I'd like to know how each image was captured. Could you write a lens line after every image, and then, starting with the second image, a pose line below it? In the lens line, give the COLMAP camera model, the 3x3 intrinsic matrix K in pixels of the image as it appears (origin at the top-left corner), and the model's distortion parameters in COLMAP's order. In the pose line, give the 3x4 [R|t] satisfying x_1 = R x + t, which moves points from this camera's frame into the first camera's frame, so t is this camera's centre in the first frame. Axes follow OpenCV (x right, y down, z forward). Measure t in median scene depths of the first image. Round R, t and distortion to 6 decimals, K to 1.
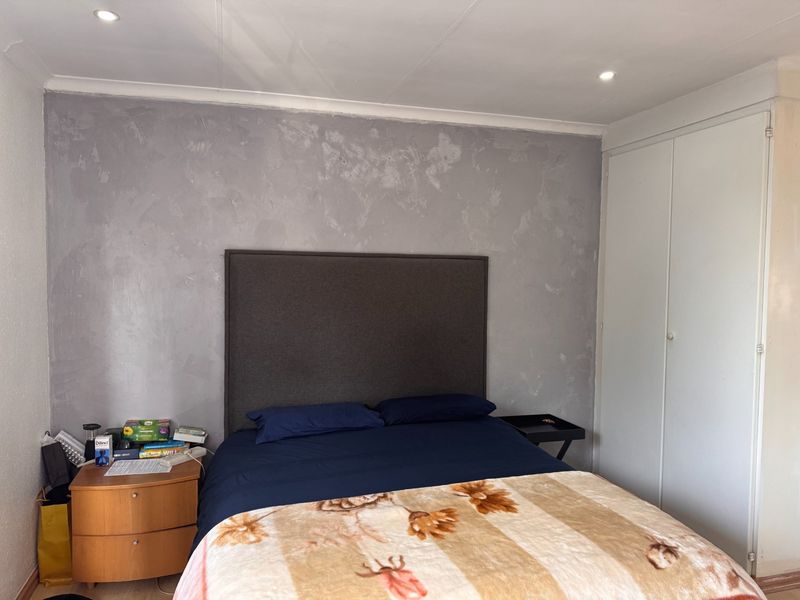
lens RADIAL K [[562.0, 0, 397.7], [0, 562.0, 301.4], [0, 0, 1]] dist [0.065912, -0.090779]
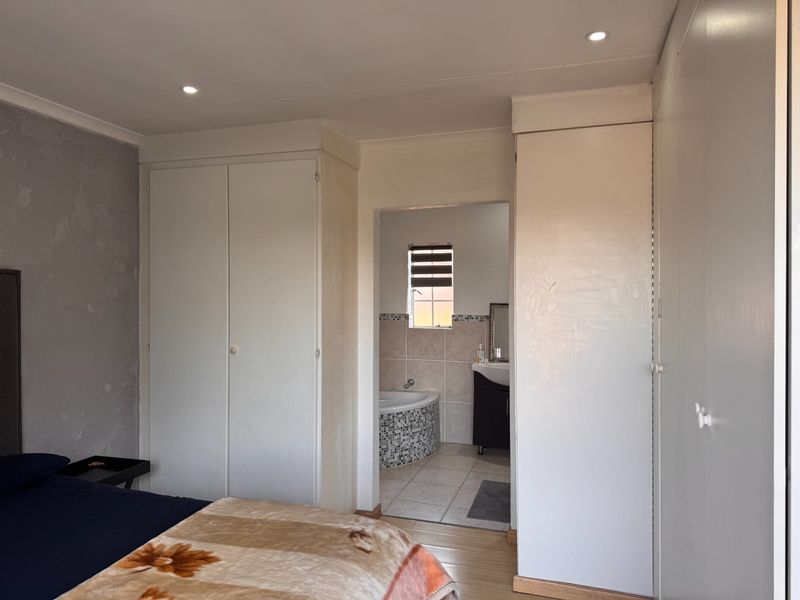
lens RADIAL K [[562.0, 0, 397.7], [0, 562.0, 301.4], [0, 0, 1]] dist [0.065912, -0.090779]
pose [[0.562815, -0.018434, 0.826377, -0.321646], [0.045097, 0.998947, -0.008431, -0.012268], [-0.825352, 0.042012, 0.563054, 0.220063]]
